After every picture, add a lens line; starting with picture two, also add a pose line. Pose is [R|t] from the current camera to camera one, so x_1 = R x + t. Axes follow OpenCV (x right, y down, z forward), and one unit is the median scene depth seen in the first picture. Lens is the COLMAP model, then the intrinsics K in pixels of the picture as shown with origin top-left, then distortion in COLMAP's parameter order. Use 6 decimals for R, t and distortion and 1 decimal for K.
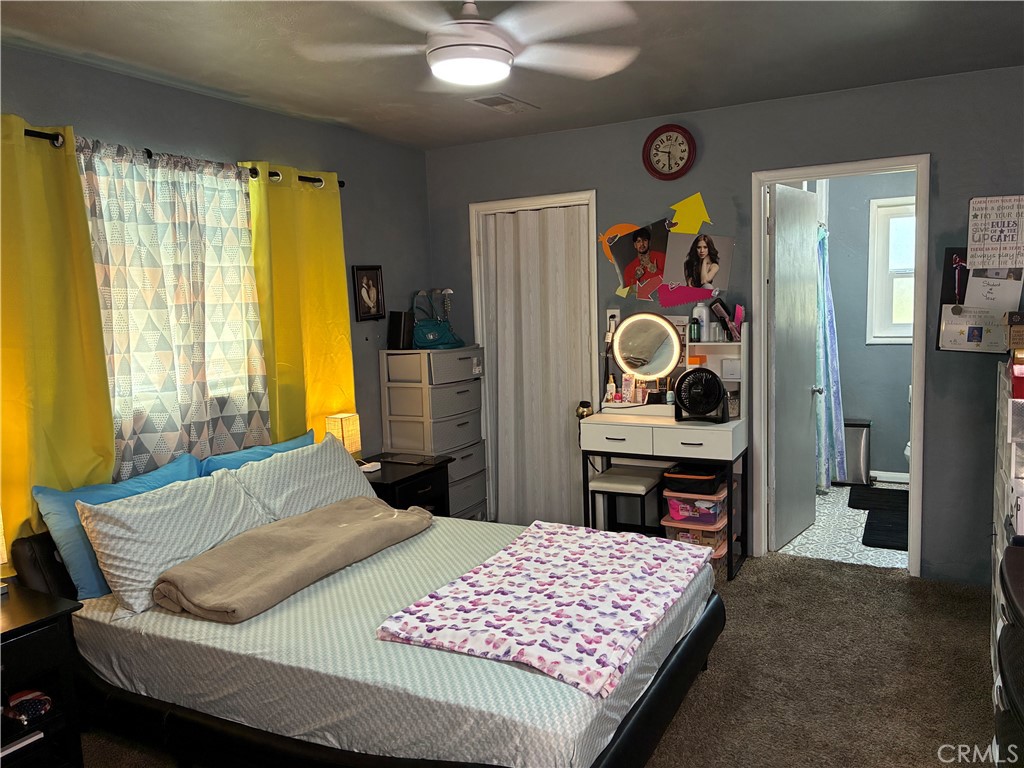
lens RADIAL K [[775.6, 0, 518.9], [0, 775.6, 379.2], [0, 0, 1]] dist [0.038001, -0.024968]
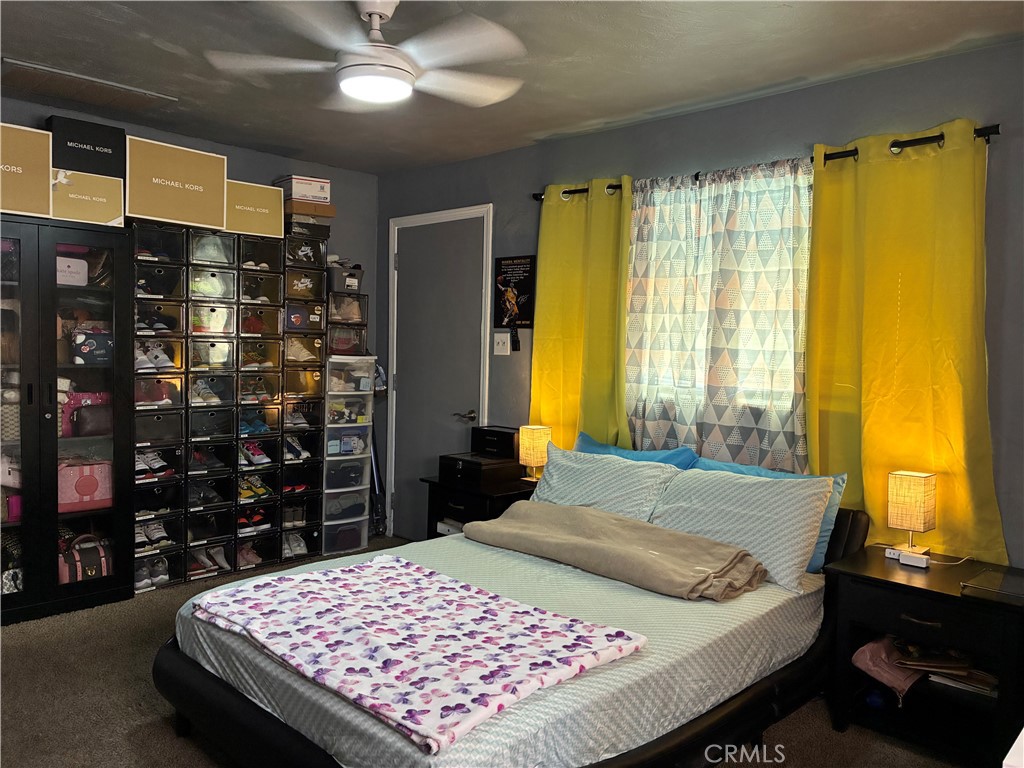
lens RADIAL K [[775.6, 0, 518.8], [0, 775.6, 385.0], [0, 0, 1]] dist [0.038001, -0.024968]
pose [[-0.276838, 0.082258, -0.957389, 0.671698], [-0.117029, 0.986026, 0.118559, -0.092187], [0.953763, 0.144864, -0.263343, 1.059246]]
